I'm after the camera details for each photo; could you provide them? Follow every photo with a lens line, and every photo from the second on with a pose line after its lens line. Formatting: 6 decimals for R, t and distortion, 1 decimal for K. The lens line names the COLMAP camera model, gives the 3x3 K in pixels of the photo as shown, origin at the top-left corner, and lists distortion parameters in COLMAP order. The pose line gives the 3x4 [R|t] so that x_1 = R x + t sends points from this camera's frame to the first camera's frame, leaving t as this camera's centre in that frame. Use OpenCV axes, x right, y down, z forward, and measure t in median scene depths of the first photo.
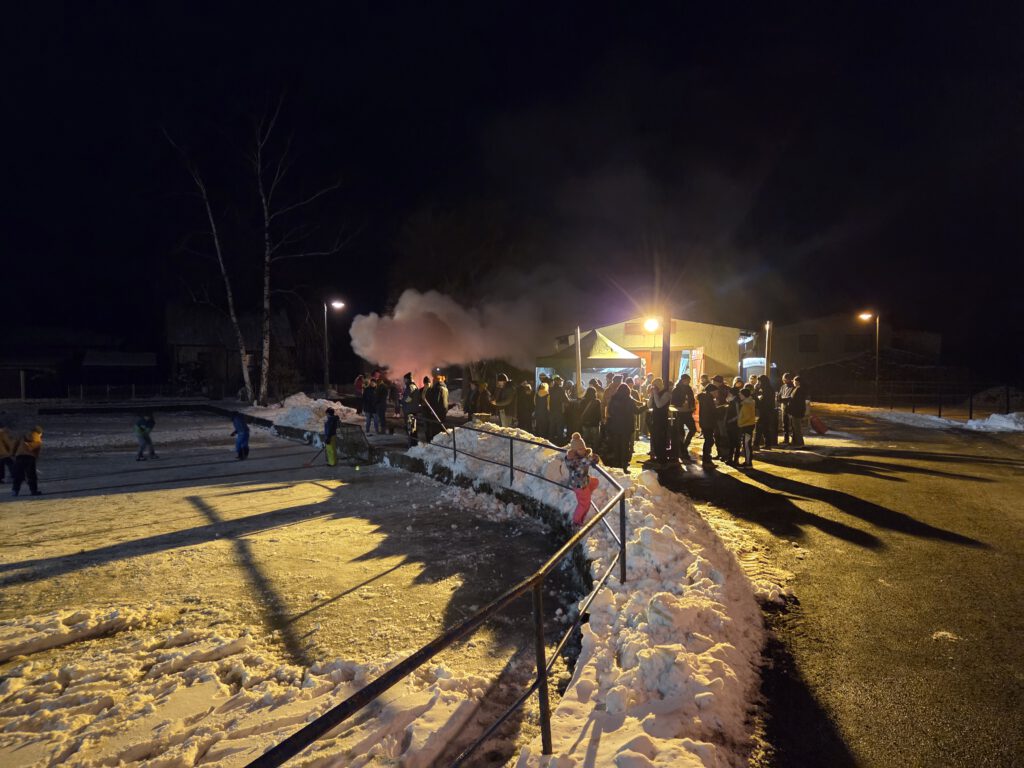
lens RADIAL K [[677.5, 0, 501.0], [0, 677.5, 400.3], [0, 0, 1]] dist [0.093696, -0.076846]
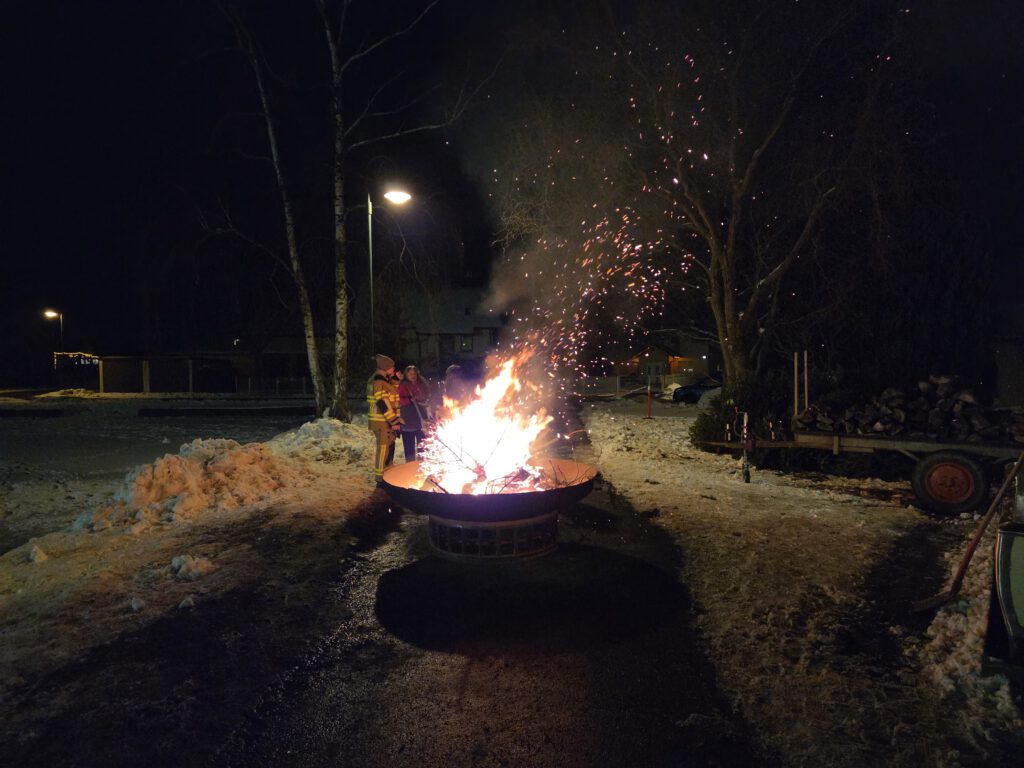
lens RADIAL K [[693.3, 0, 516.7], [0, 693.3, 381.5], [0, 0, 1]] dist [0.072406, -0.079196]
pose [[0.932992, 0.017131, -0.359489, -0.010373], [-0.025925, 0.999471, -0.019655, -0.015370], [0.358962, 0.027658, 0.932942, 0.540238]]
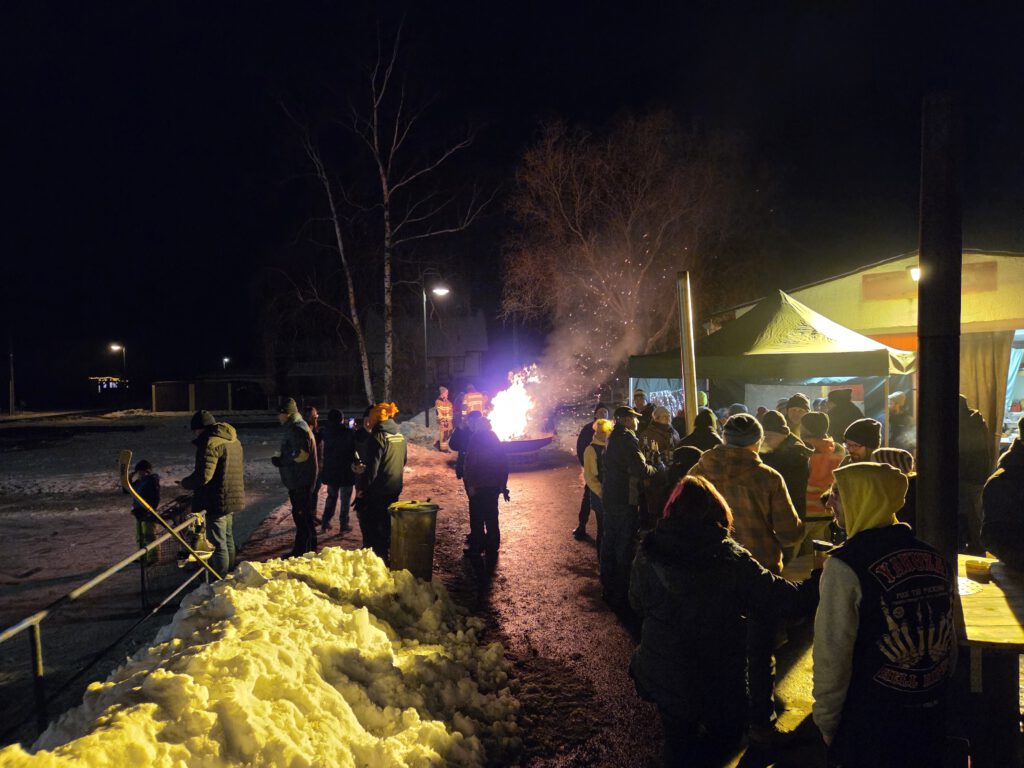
lens RADIAL K [[693.3, 0, 516.7], [0, 693.3, 381.5], [0, 0, 1]] dist [0.072406, -0.079196]
pose [[0.944142, -0.006240, -0.329481, 0.069517], [-0.006629, 0.999259, -0.037920, -0.014003], [0.329474, 0.037986, 0.943400, 0.284331]]
